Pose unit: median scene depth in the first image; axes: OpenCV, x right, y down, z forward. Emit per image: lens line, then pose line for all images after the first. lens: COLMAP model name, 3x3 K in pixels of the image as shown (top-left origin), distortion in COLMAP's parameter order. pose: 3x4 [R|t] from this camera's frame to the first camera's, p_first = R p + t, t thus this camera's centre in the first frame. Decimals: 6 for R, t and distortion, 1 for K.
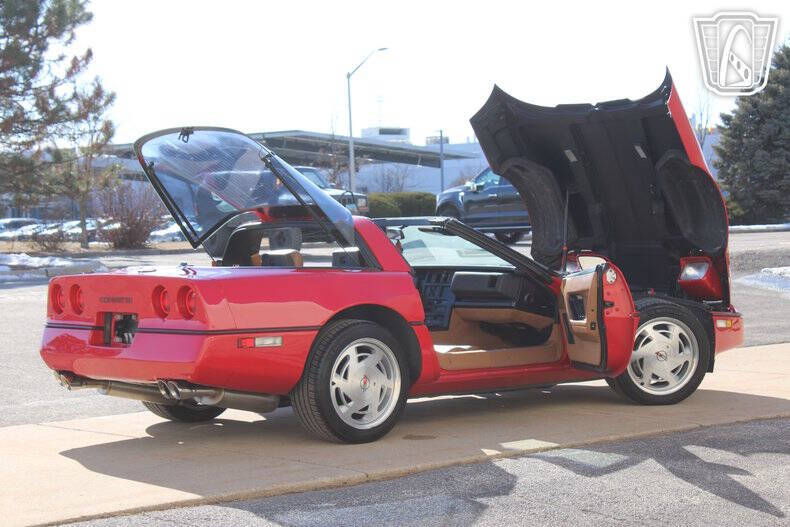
lens RADIAL K [[1650.9, 0, 395.0], [0, 1650.9, 263.5], [0, 0, 1]] dist [-0.064150, 0.301621]
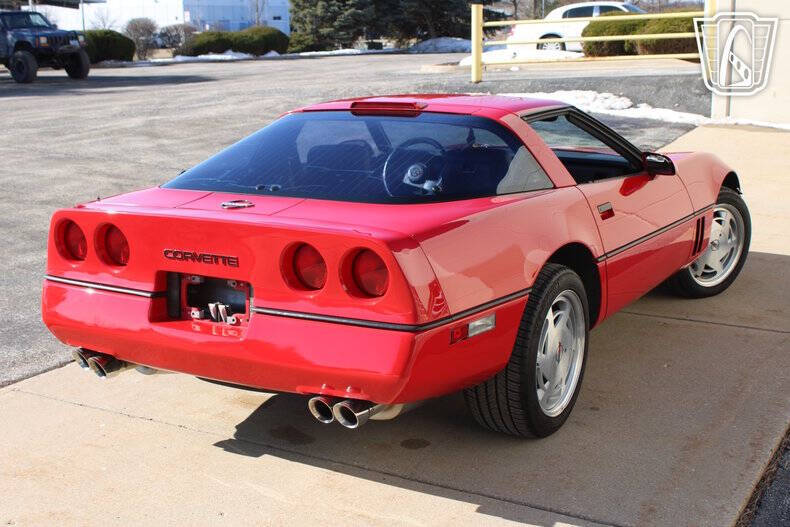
lens RADIAL K [[1016.8, 0, 395.0], [0, 1016.8, 263.5], [0, 0, 1]] dist [-0.074838, 0.074382]
pose [[0.949614, -0.059972, 0.307629, -0.214040], [0.001796, 0.982547, 0.186004, -0.046191], [-0.313415, -0.176080, 0.933149, 0.606926]]
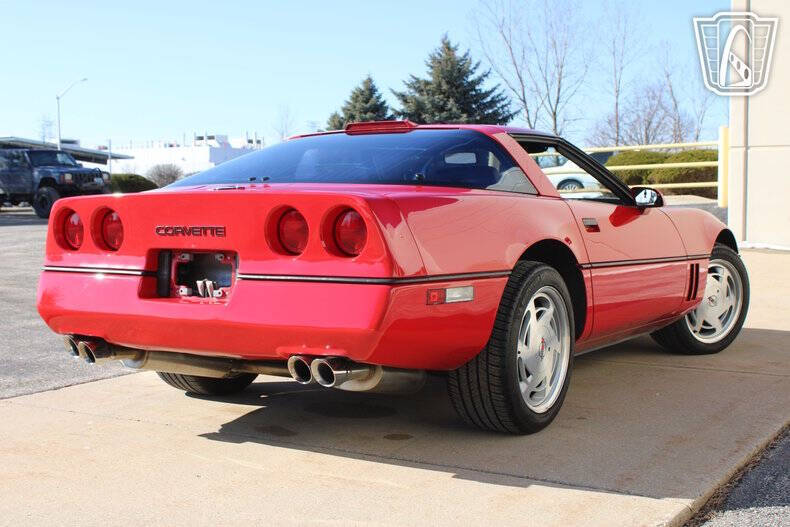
lens RADIAL K [[1034.9, 0, 395.0], [0, 1034.9, 263.5], [0, 0, 1]] dist [-0.054697, -0.025429]
pose [[0.956504, 0.000794, 0.291718, -0.207251], [-0.011062, 0.999376, 0.033549, 0.020275], [-0.291510, -0.035316, 0.955916, 0.576942]]
